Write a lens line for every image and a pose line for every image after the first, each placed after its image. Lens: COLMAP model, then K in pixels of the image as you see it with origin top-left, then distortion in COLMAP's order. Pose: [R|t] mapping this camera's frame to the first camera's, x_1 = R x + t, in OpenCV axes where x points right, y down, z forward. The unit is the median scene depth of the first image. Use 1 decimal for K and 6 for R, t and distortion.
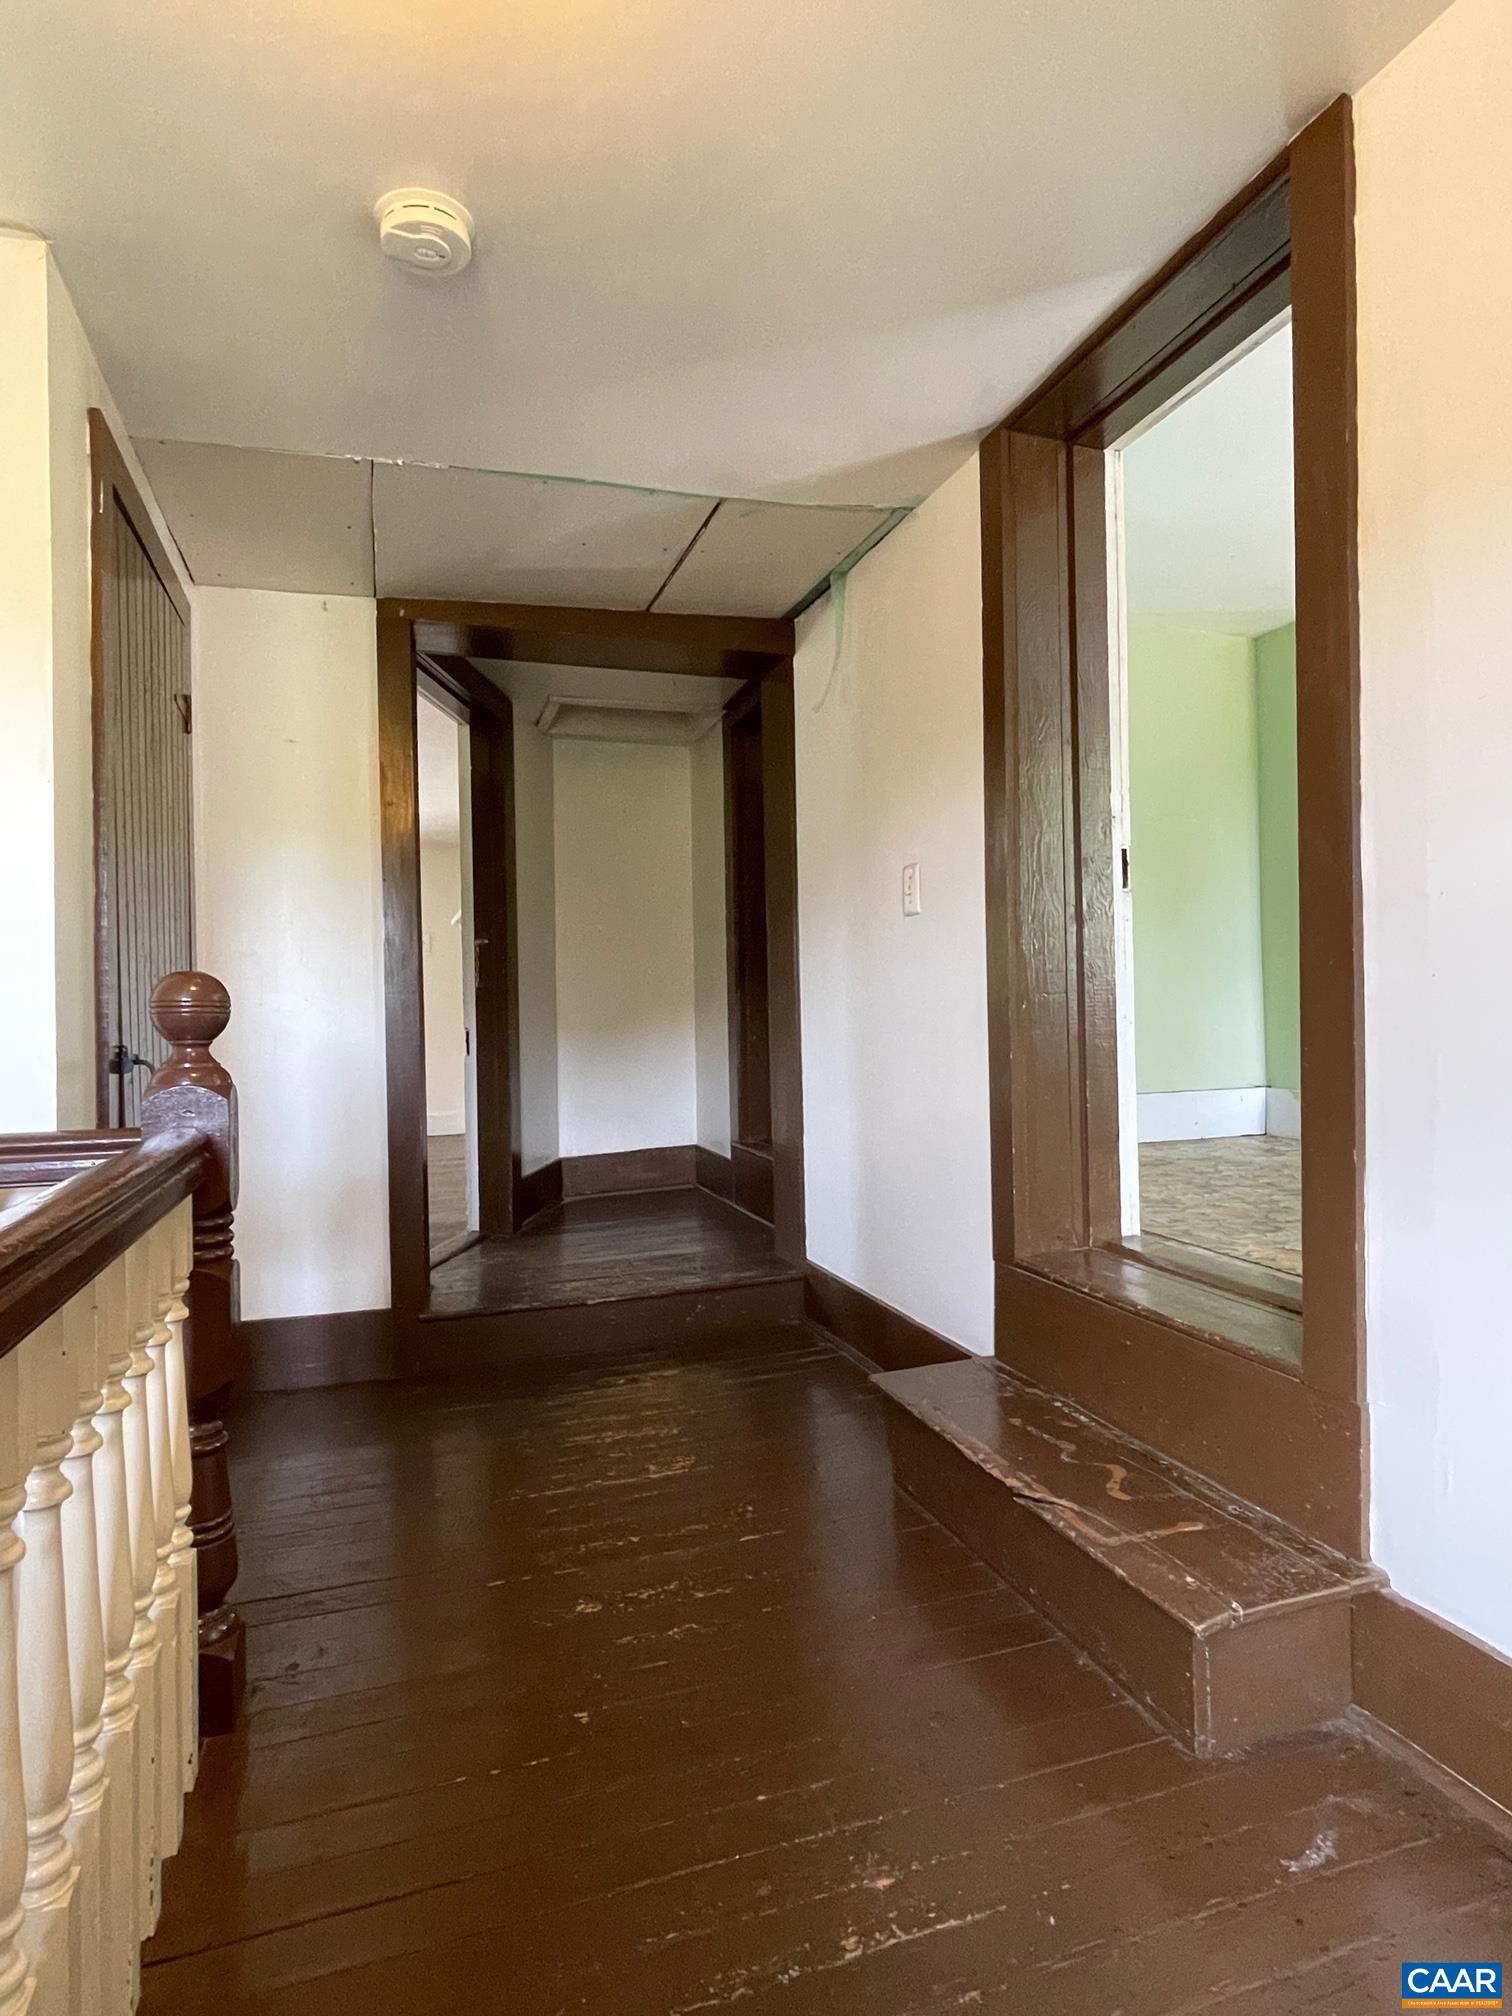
lens RADIAL K [[1171.8, 0, 756.0], [0, 1171.8, 1008.0], [0, 0, 1]] dist [0.012286, -0.027986]
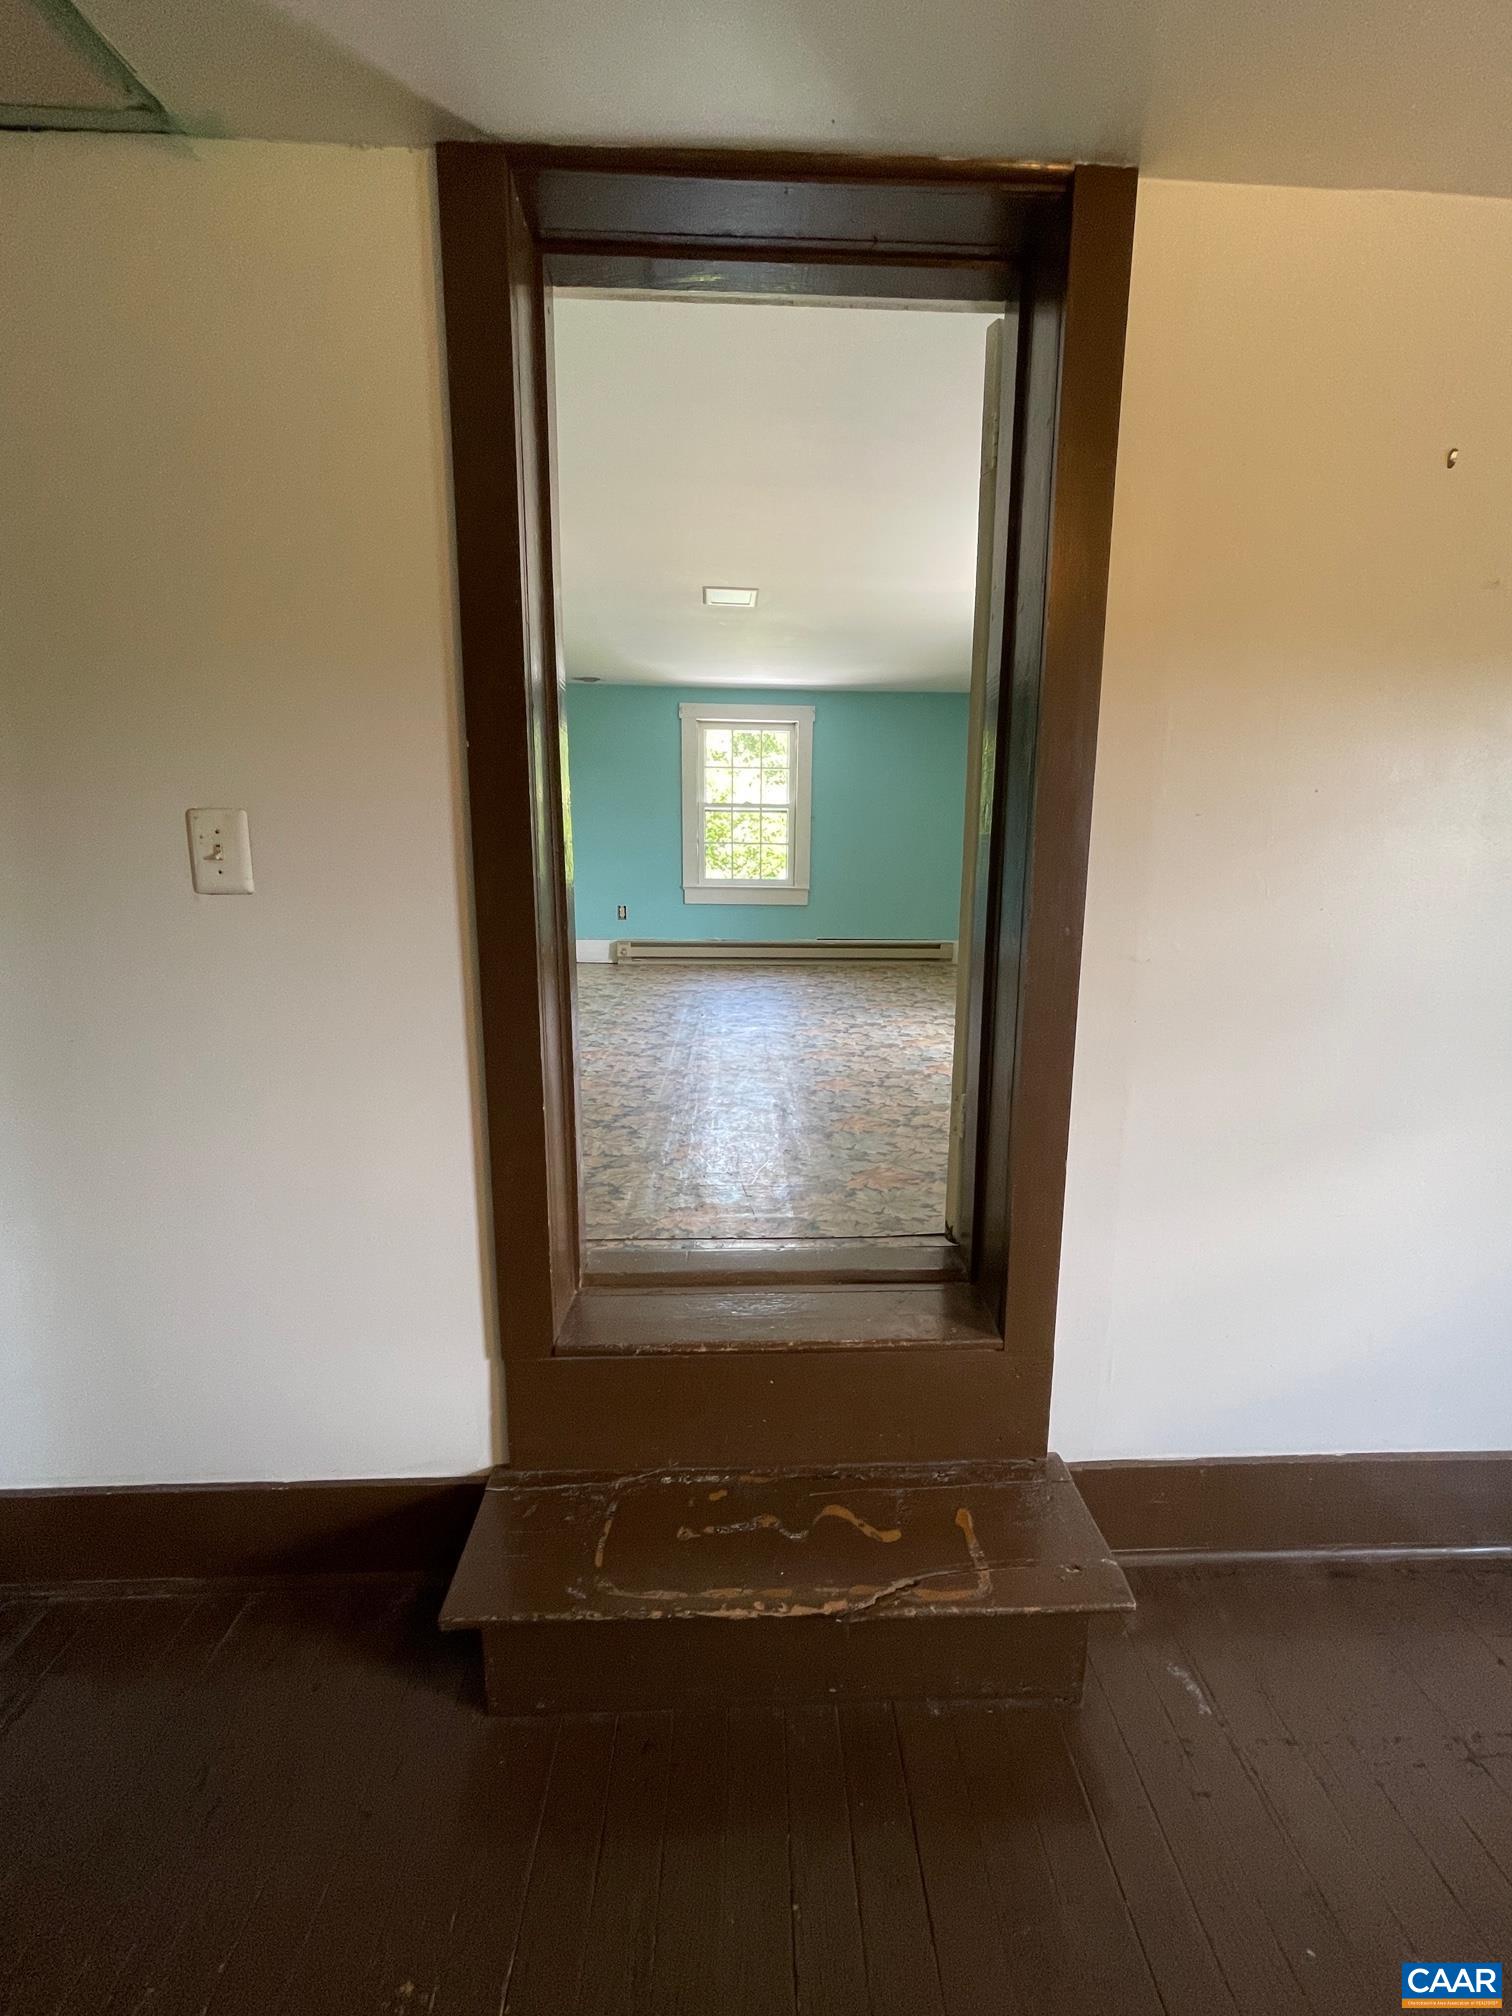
lens RADIAL K [[860.2, 0, 759.8], [0, 860.2, 1022.7], [0, 0, 1]] dist [-0.010587, 0.000214]
pose [[0.261439, -0.161863, 0.951551, -0.321450], [-0.018416, 0.984823, 0.172582, -0.133991], [-0.965044, -0.062643, 0.254490, 0.863643]]
